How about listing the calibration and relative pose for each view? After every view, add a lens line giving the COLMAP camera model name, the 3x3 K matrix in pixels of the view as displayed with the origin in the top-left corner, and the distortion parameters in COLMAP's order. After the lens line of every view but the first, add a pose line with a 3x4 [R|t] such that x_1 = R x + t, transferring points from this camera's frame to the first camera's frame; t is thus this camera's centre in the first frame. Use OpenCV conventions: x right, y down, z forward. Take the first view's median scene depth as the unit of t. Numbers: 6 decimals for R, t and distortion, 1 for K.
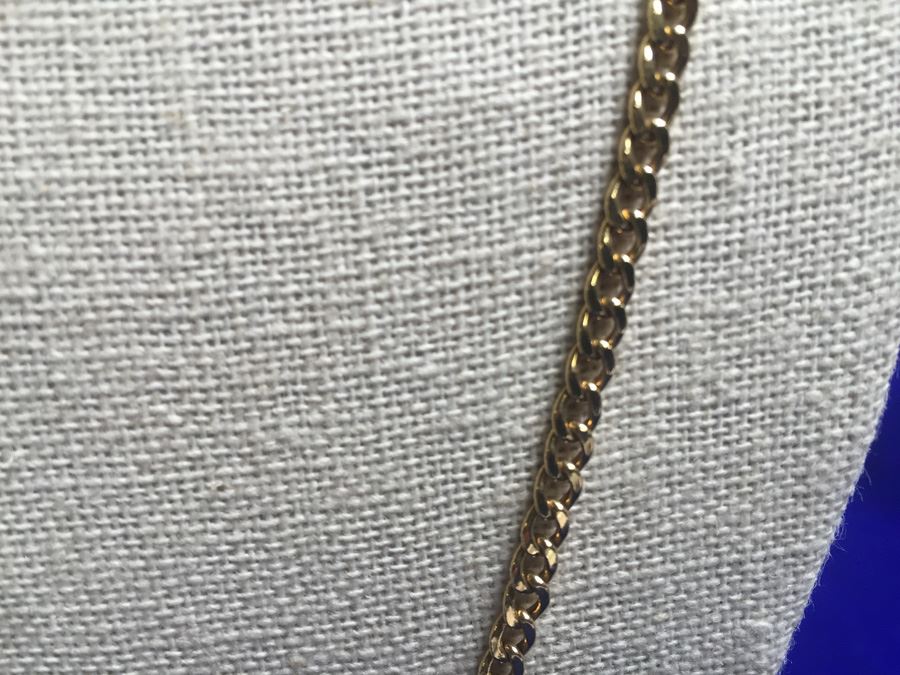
lens RADIAL K [[754.4, 0, 450.0], [0, 754.4, 337.5], [0, 0, 1]] dist [0.078671, -0.164391]
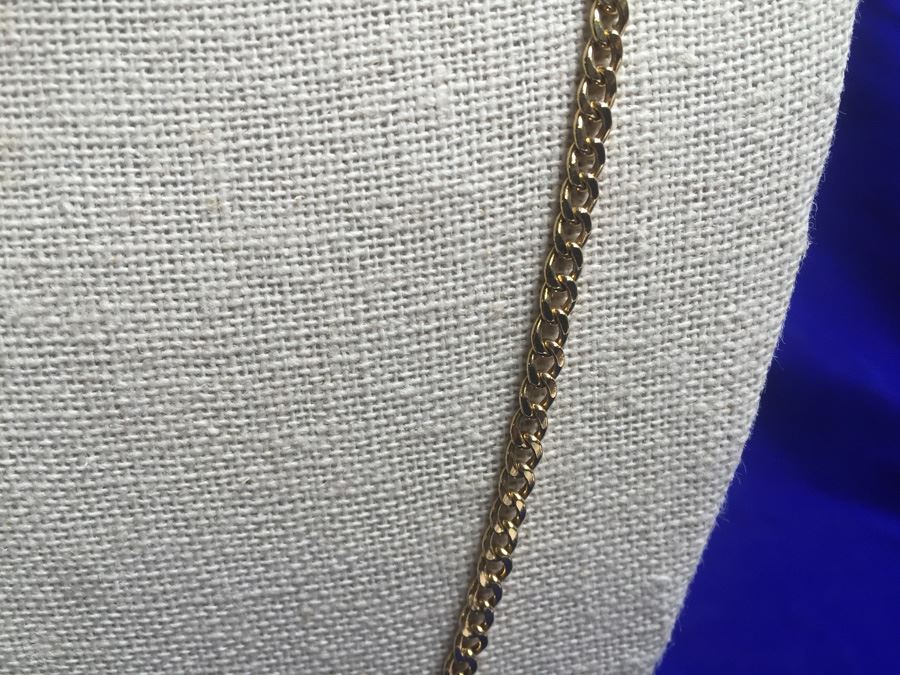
lens RADIAL K [[754.4, 0, 450.0], [0, 754.4, 337.5], [0, 0, 1]] dist [0.078671, -0.164391]
pose [[0.999131, -0.001836, 0.041635, -0.010404], [-0.000557, 0.998352, 0.057376, -0.125936], [-0.041672, -0.057350, 0.997484, -0.302632]]
